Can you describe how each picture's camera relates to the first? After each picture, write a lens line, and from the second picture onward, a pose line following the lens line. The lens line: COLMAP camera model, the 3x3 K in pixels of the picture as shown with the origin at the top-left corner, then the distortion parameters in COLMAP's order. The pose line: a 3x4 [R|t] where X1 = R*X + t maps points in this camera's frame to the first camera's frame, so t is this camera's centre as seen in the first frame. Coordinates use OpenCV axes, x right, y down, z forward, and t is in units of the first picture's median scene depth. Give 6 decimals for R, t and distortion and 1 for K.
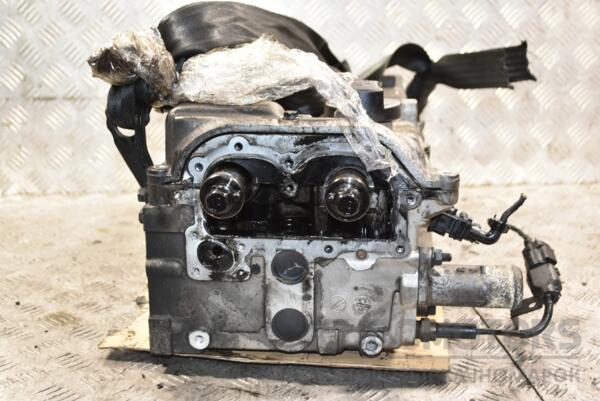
lens RADIAL K [[849.3, 0, 300.0], [0, 849.3, 200.5], [0, 0, 1]] dist [-0.008638, -0.010990]
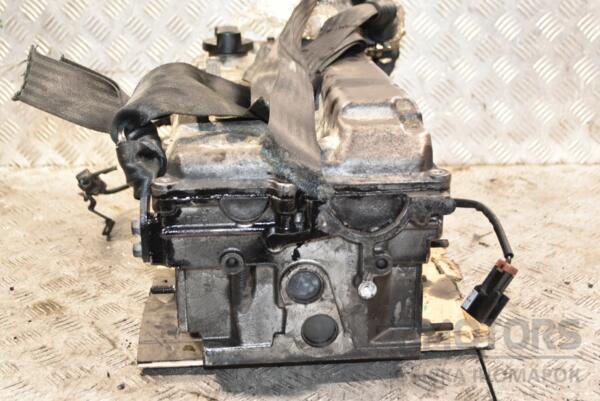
lens RADIAL K [[855.5, 0, 300.0], [0, 855.5, 200.5], [0, 0, 1]] dist [-0.001370, -0.047555]
pose [[0.993170, 0.024731, -0.114029, 0.091269], [-0.016427, 0.997182, 0.073198, -0.047138], [0.115518, -0.070825, 0.990777, 0.016359]]
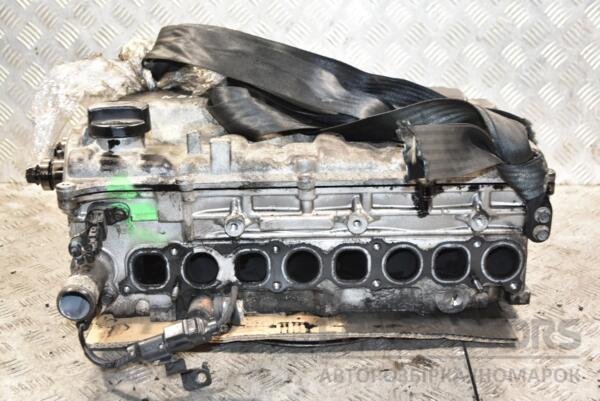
lens RADIAL K [[855.5, 0, 300.0], [0, 855.5, 200.5], [0, 0, 1]] dist [-0.001370, -0.047555]
pose [[0.988837, 0.032309, -0.145455, 0.112216], [-0.020739, 0.996549, 0.080368, -0.081560], [0.147550, -0.076454, 0.986095, -0.040072]]
